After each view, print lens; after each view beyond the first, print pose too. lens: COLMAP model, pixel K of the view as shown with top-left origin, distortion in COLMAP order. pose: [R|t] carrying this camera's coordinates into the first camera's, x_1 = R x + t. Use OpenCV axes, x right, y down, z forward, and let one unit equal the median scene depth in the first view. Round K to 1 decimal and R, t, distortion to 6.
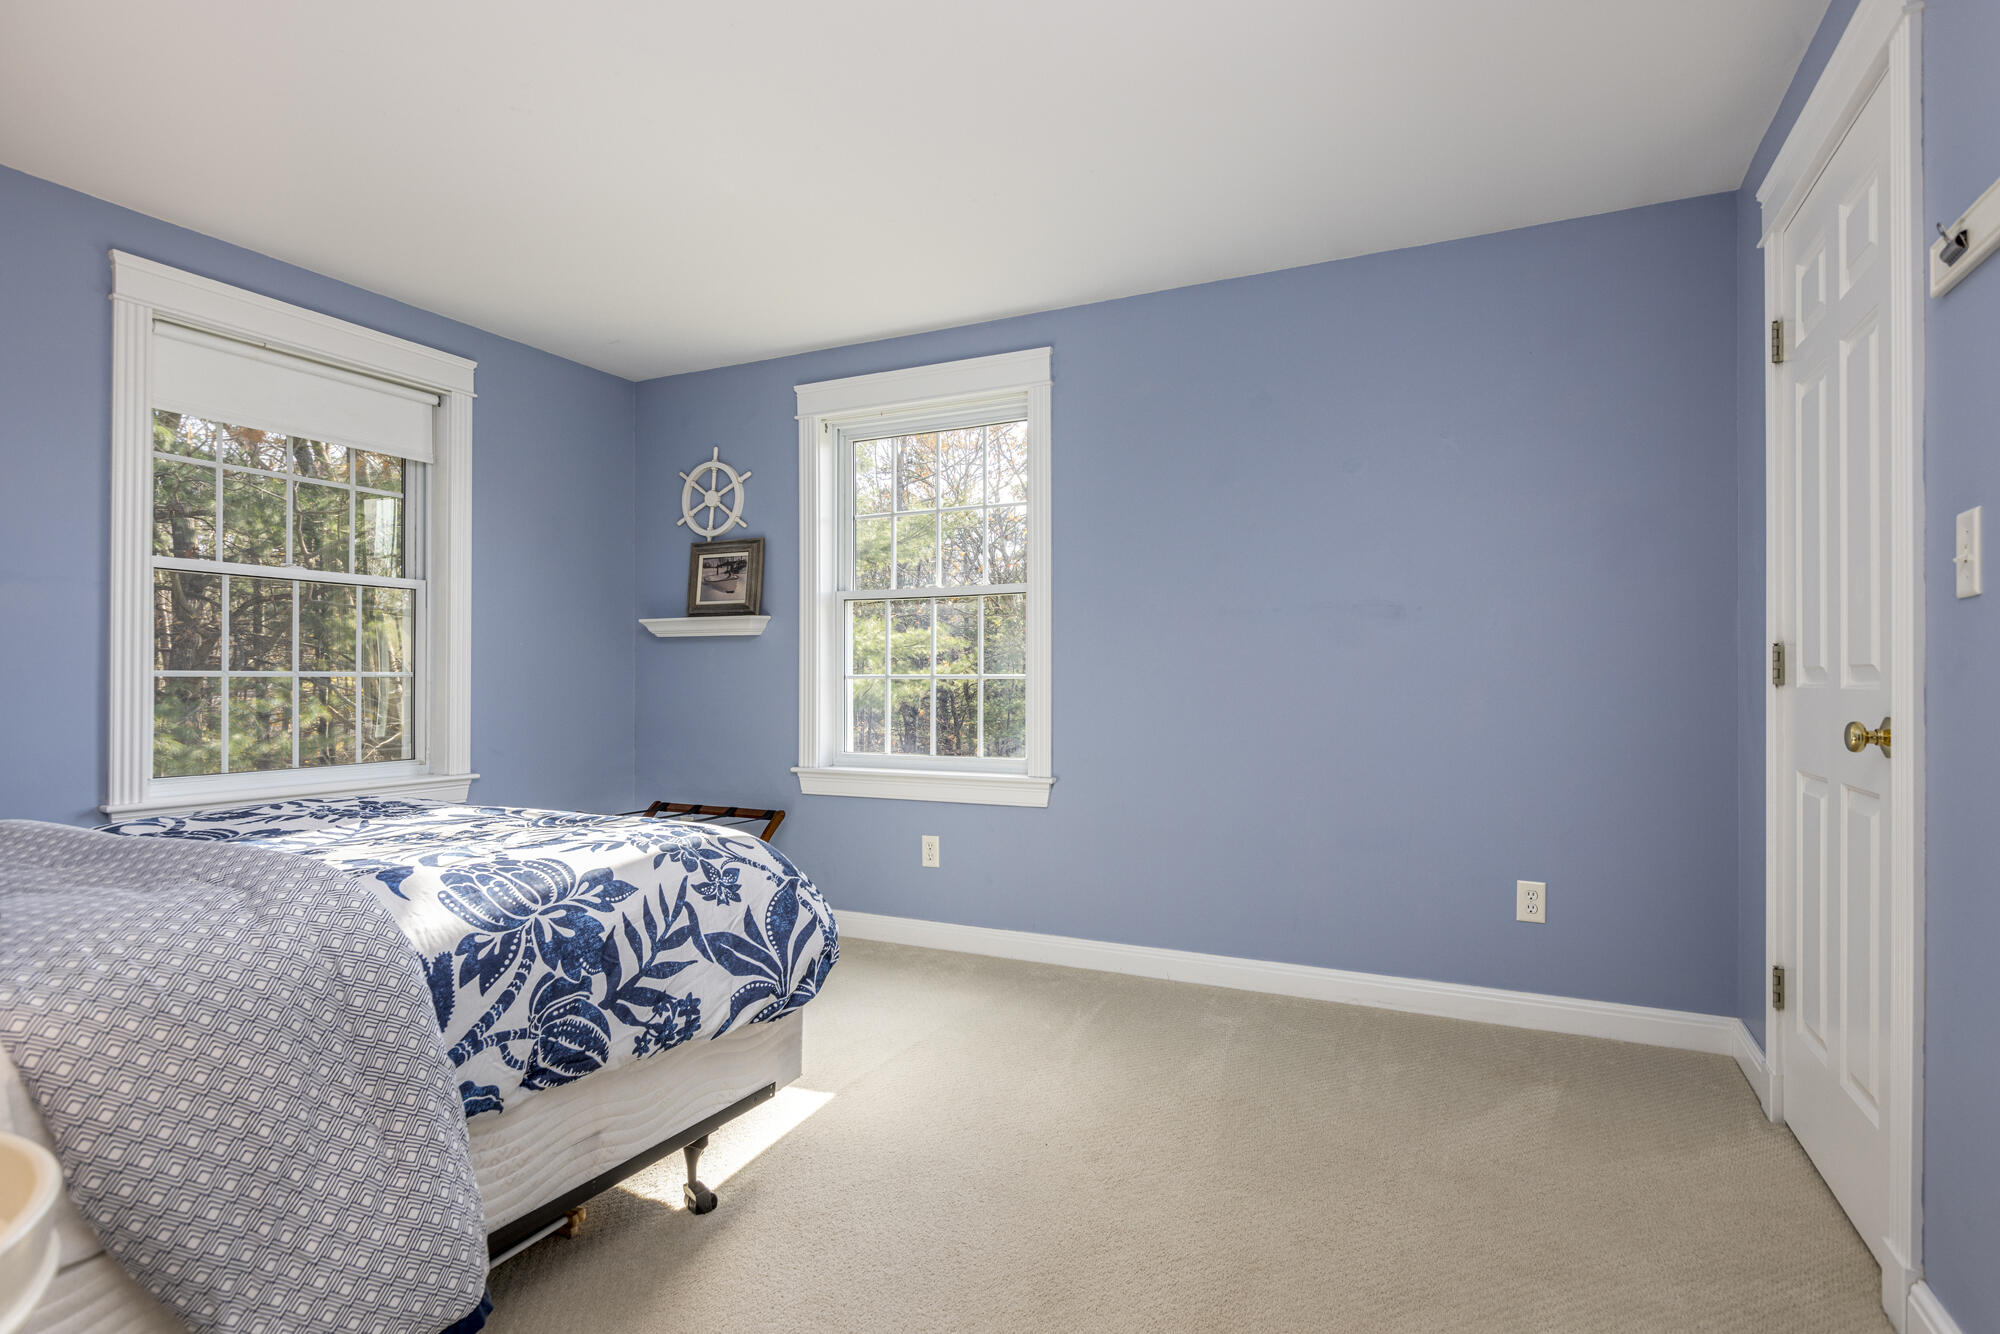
lens RADIAL K [[1012.8, 0, 1000.2], [0, 1012.8, 674.2], [0, 0, 1]] dist [-0.012954, -0.001461]
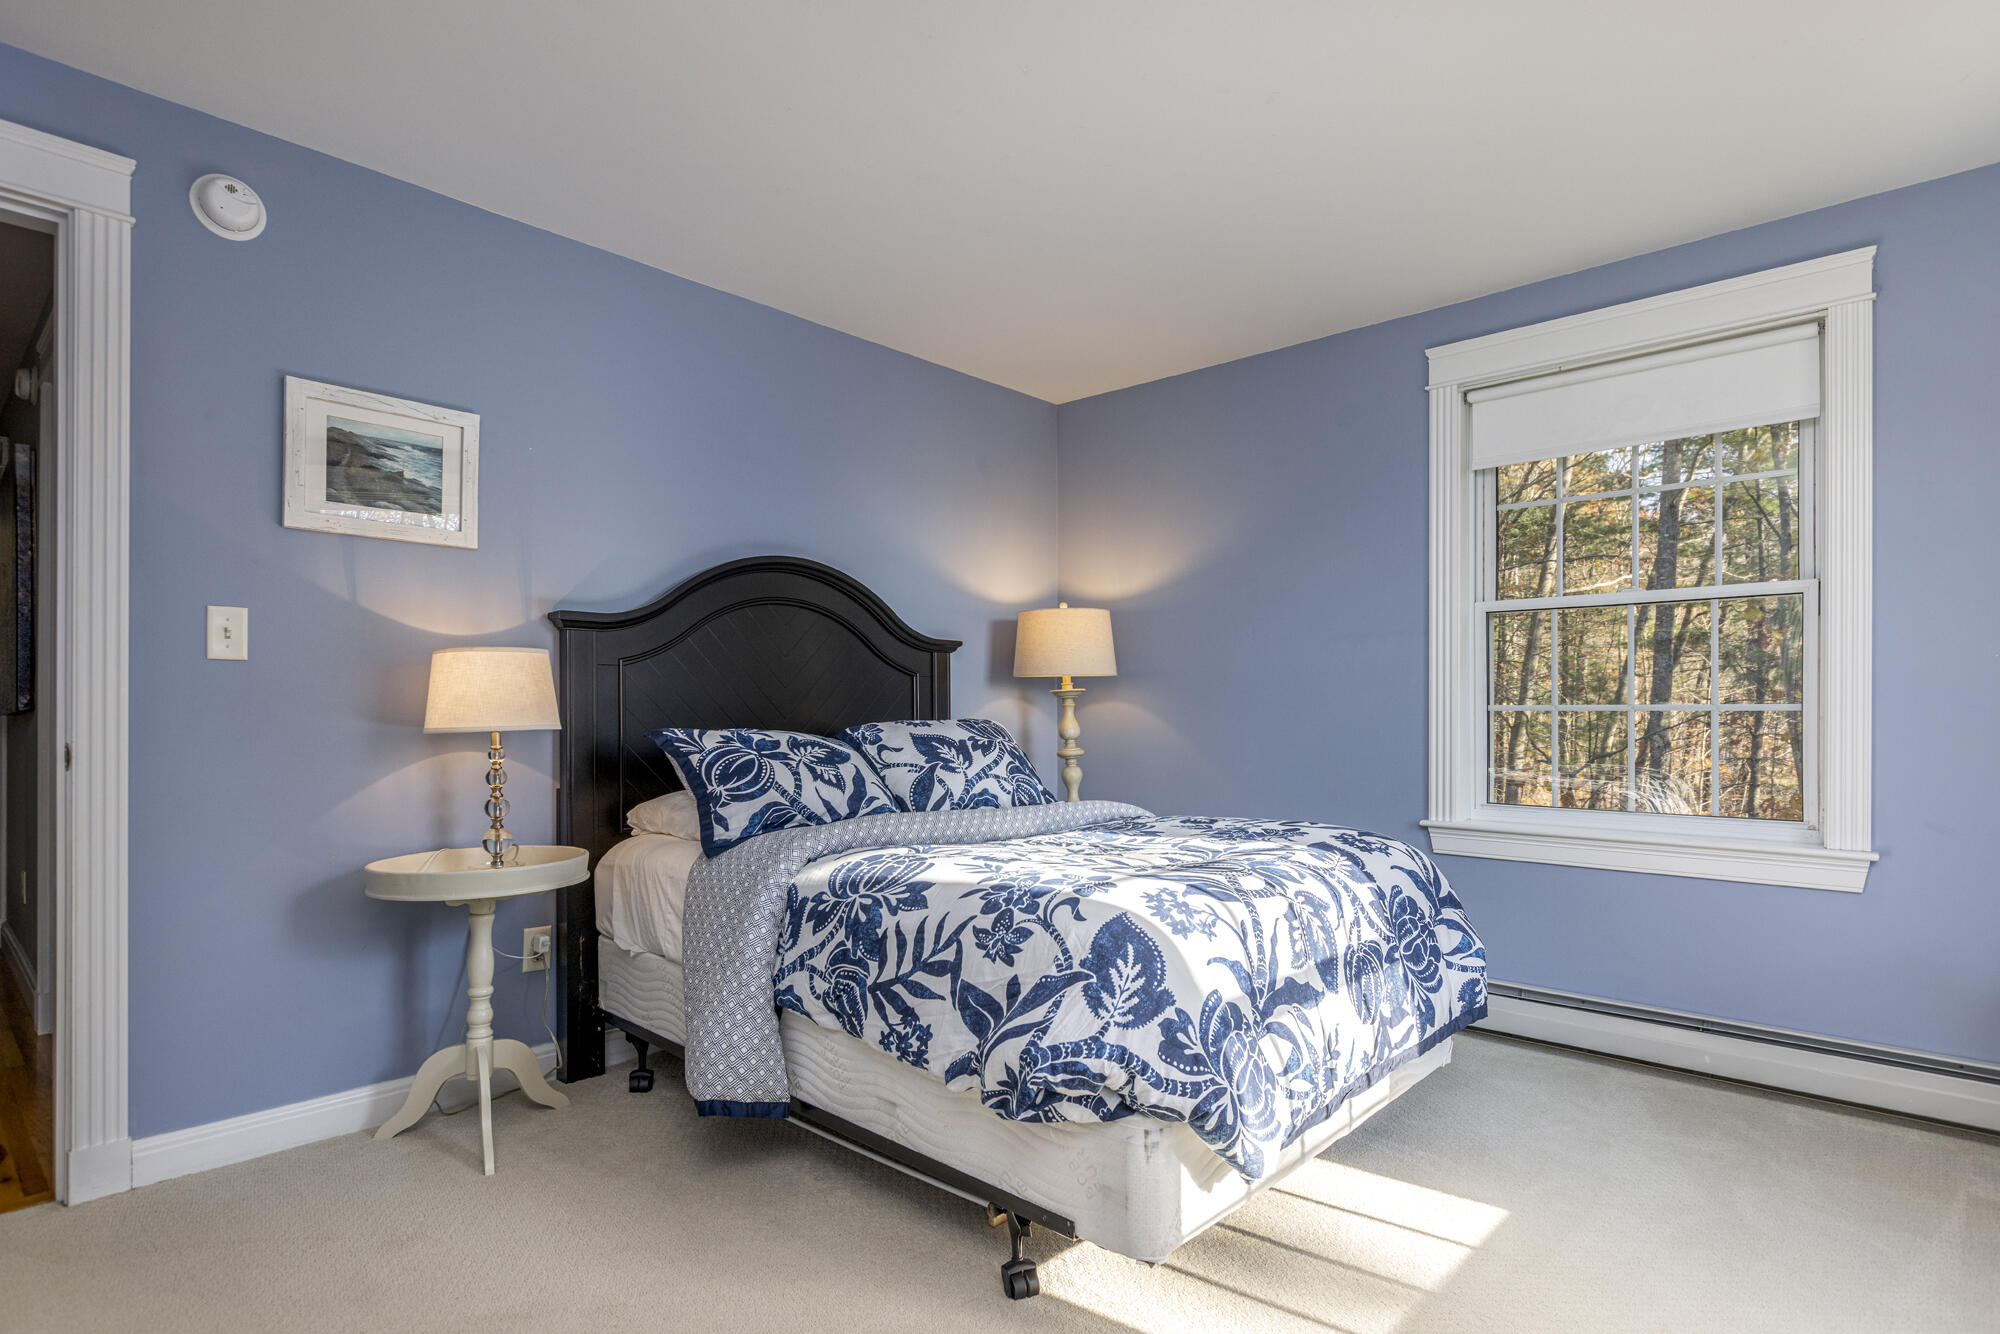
lens RADIAL K [[1012.8, 0, 971.6], [0, 1012.8, 708.6], [0, 0, 1]] dist [-0.012954, -0.001461]
pose [[-0.289253, -0.005643, -0.957236, 0.665219], [0.003911, 0.999967, -0.007077, 0.009006], [0.957245, -0.005791, -0.289221, 1.373455]]
